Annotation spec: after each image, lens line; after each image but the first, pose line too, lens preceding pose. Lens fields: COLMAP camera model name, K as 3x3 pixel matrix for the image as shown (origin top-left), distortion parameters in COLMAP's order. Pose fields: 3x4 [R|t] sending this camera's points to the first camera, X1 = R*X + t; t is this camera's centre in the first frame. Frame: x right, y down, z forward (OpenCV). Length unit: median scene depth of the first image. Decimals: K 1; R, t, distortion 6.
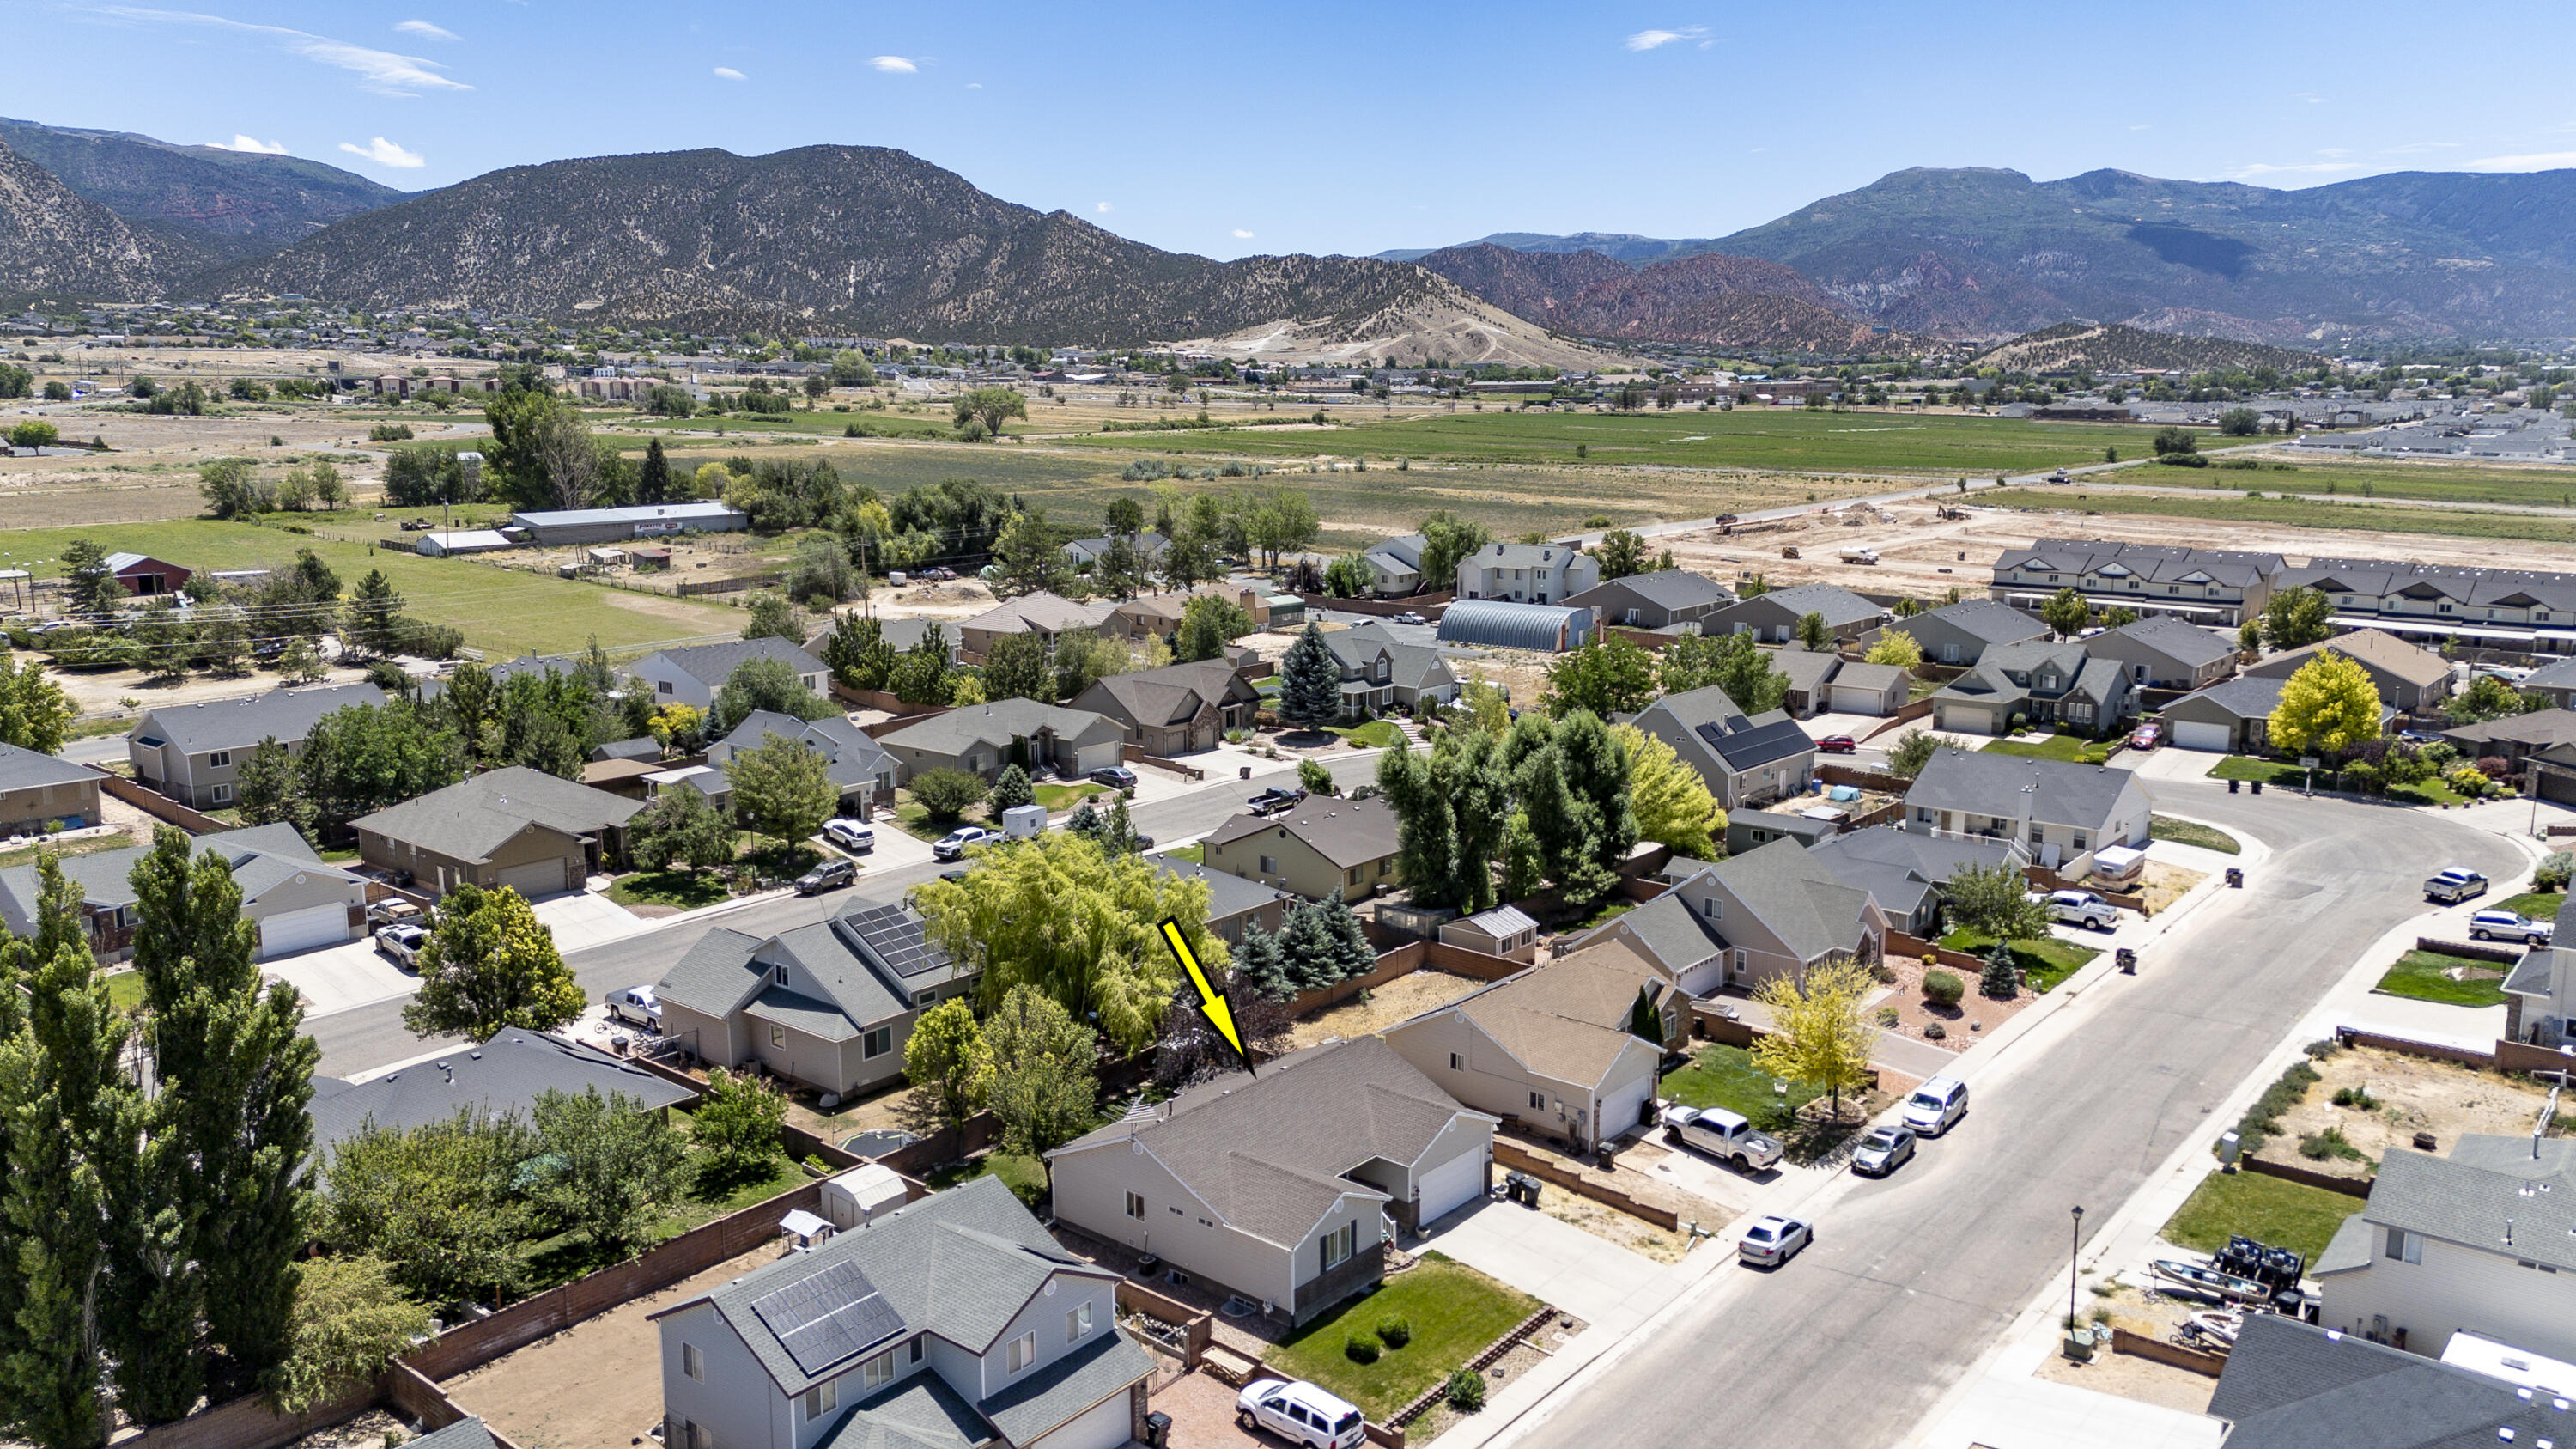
lens RADIAL K [[1897.6, 0, 1300.3], [0, 1897.6, 688.7], [0, 0, 1]] dist [0.063726, -0.055911]
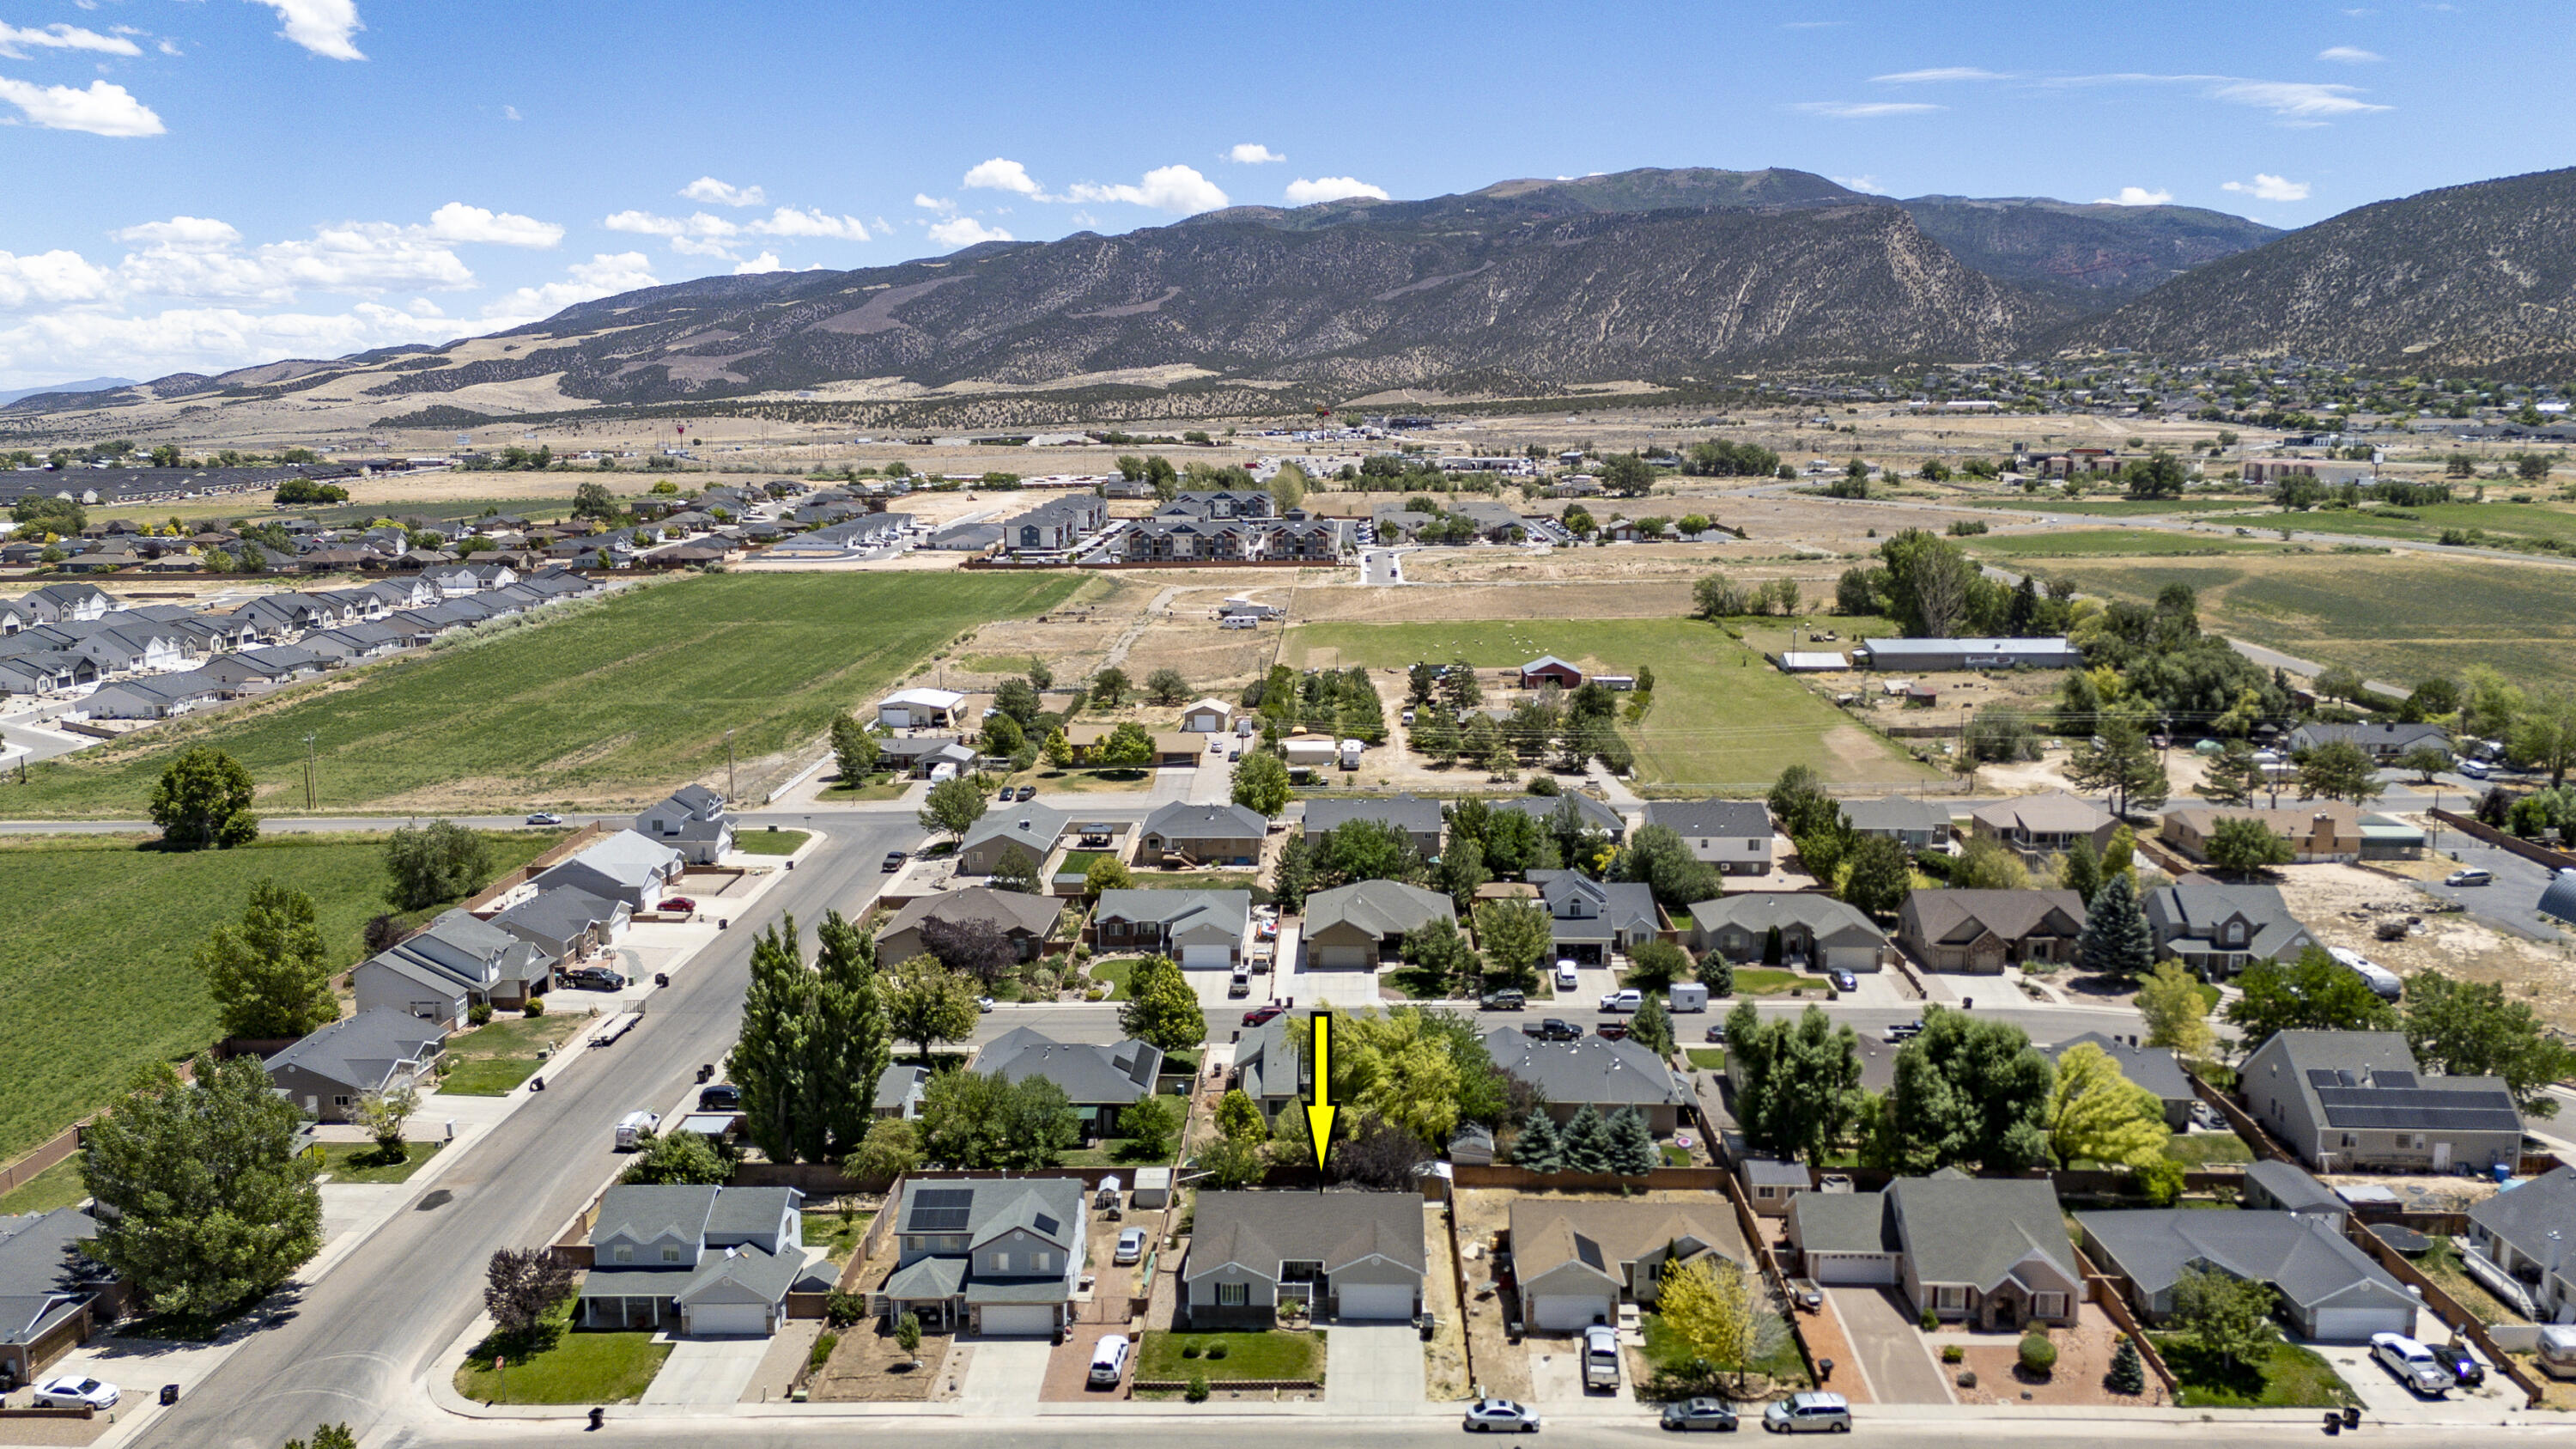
lens RADIAL K [[1897.6, 0, 1292.1], [0, 1897.6, 719.7], [0, 0, 1]] dist [0.063726, -0.055911]
pose [[0.617576, 0.123488, -0.776756, 0.149593], [-0.123669, 0.990559, 0.059153, -0.035442], [0.776728, 0.059530, 0.627017, -0.002161]]
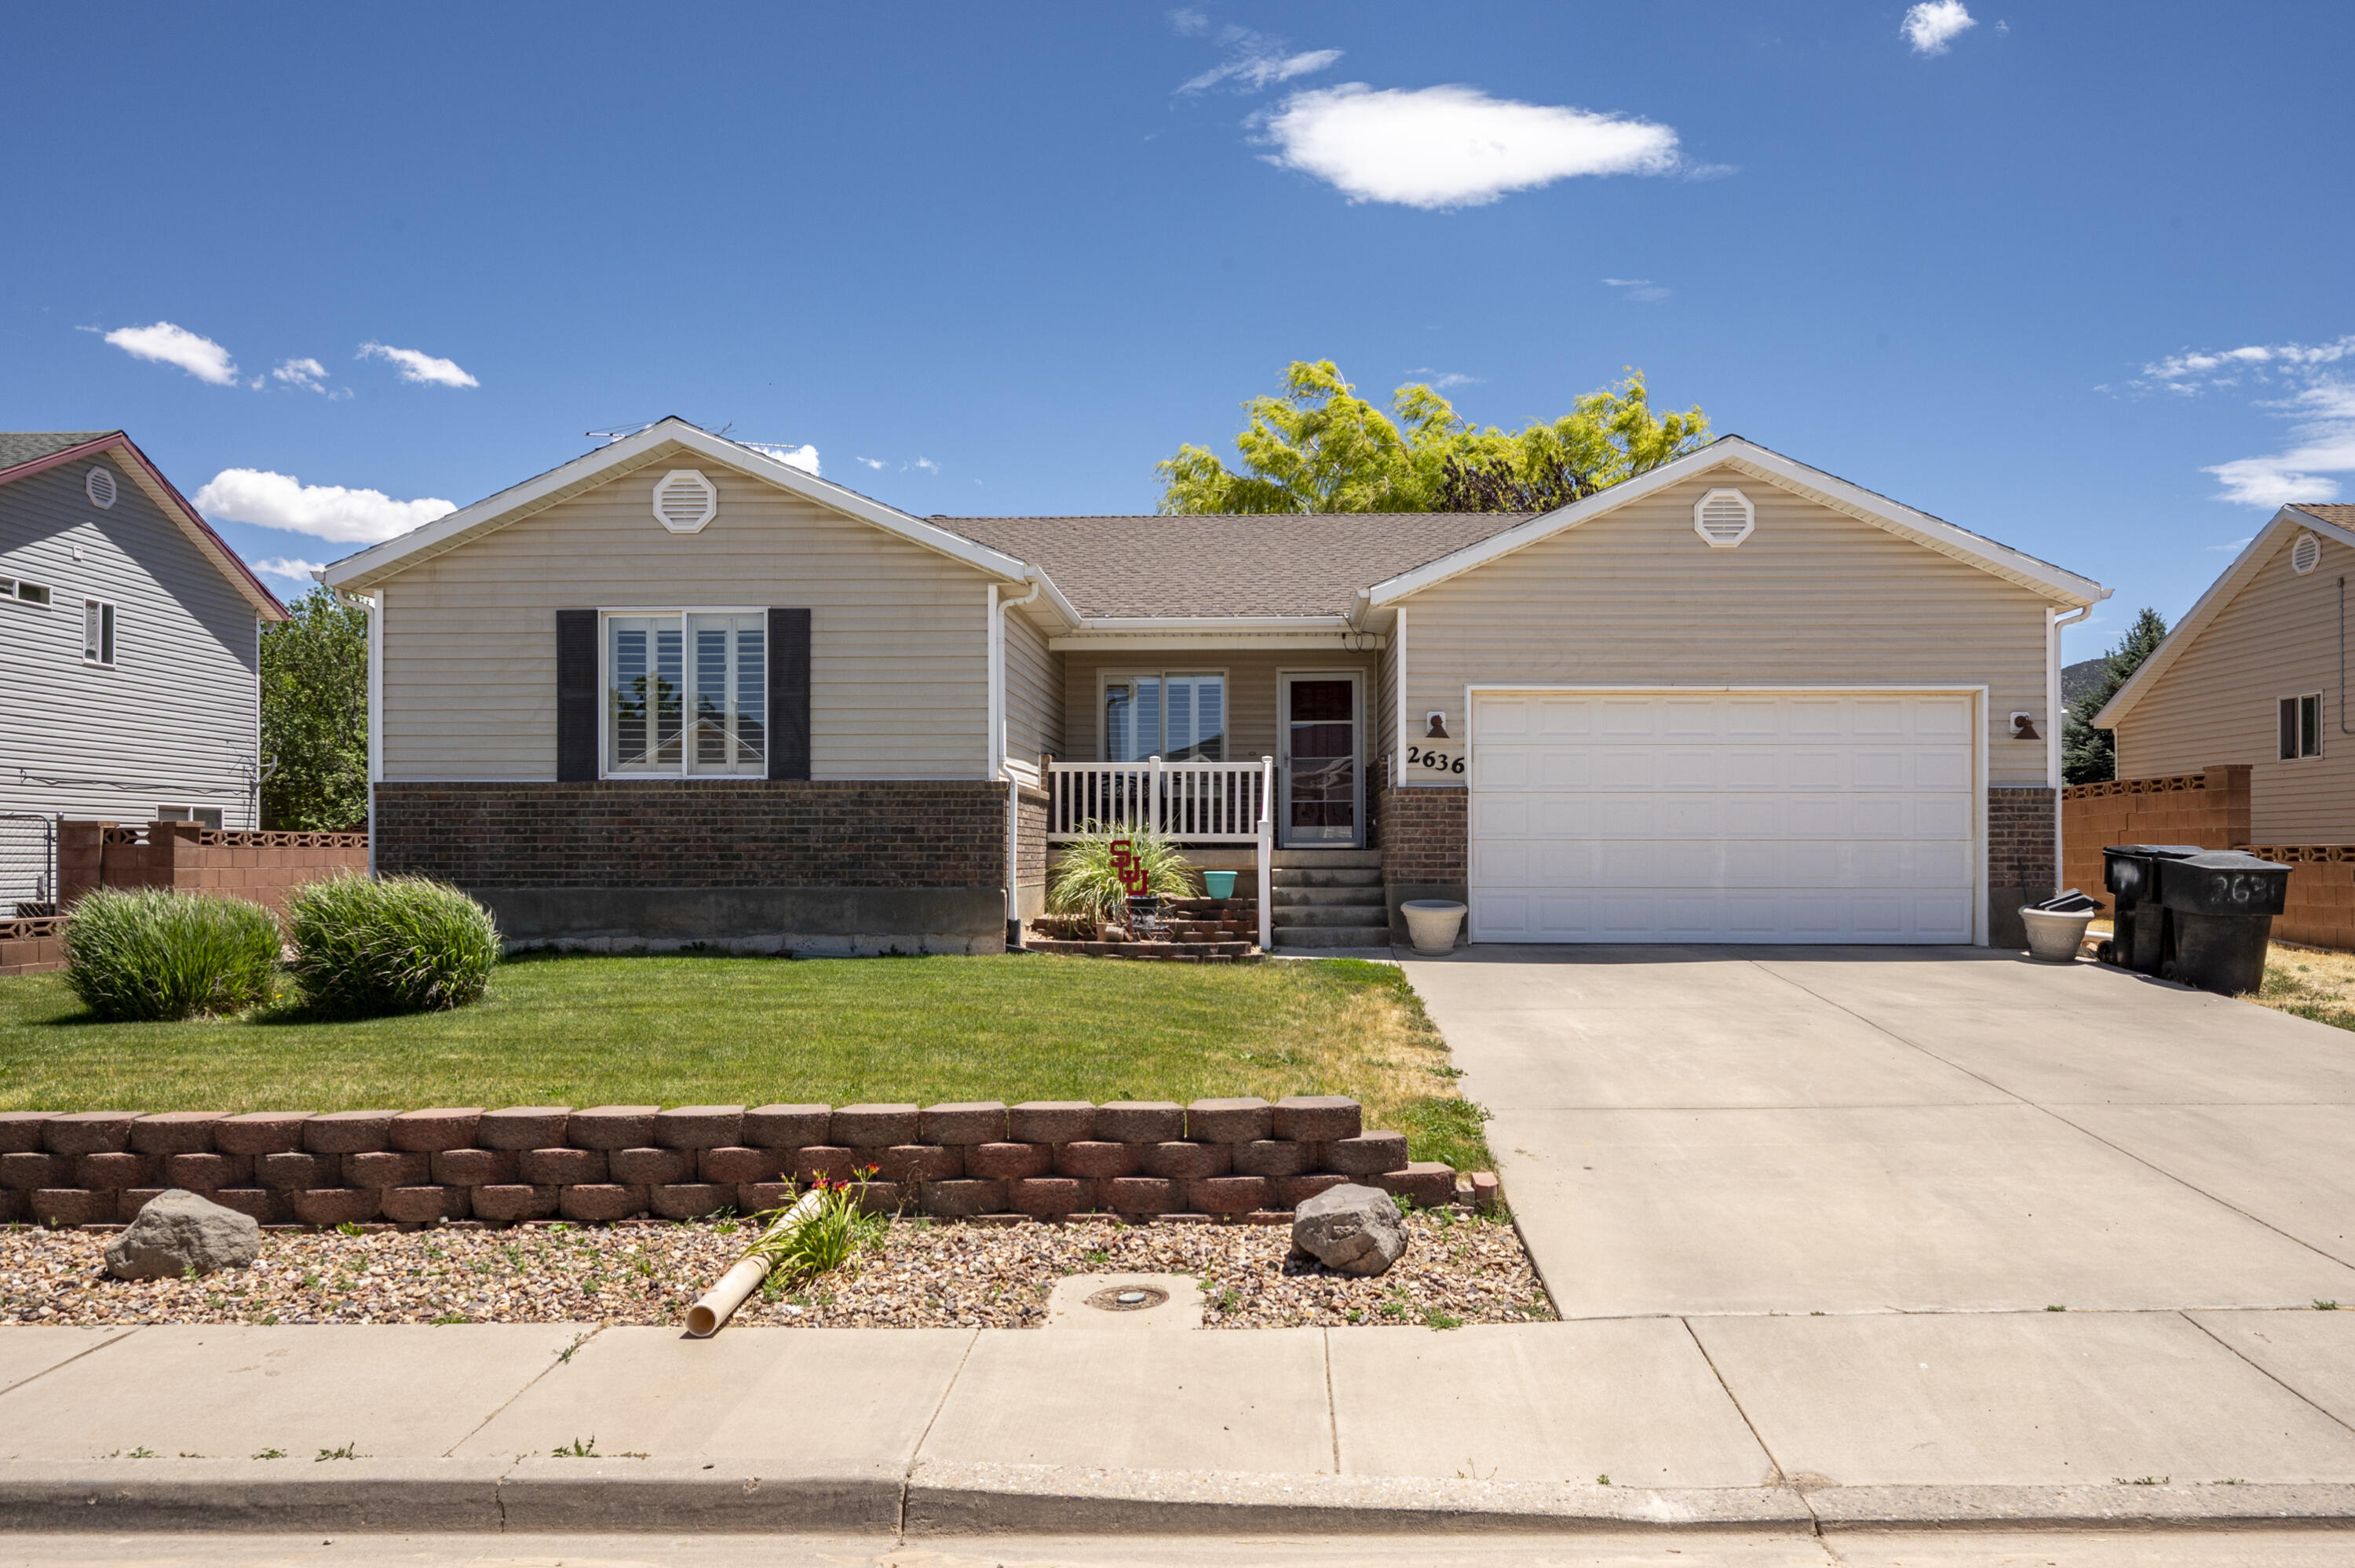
lens RADIAL K [[1557.3, 0, 1220.2], [0, 1557.3, 828.7], [0, 0, 1]] dist [0.001643, -0.004899]
pose [[0.619881, -0.014327, -0.784565, 0.023644], [-0.128471, 0.984489, -0.119483, 0.037908], [0.774108, 0.174859, 0.608425, 0.111169]]
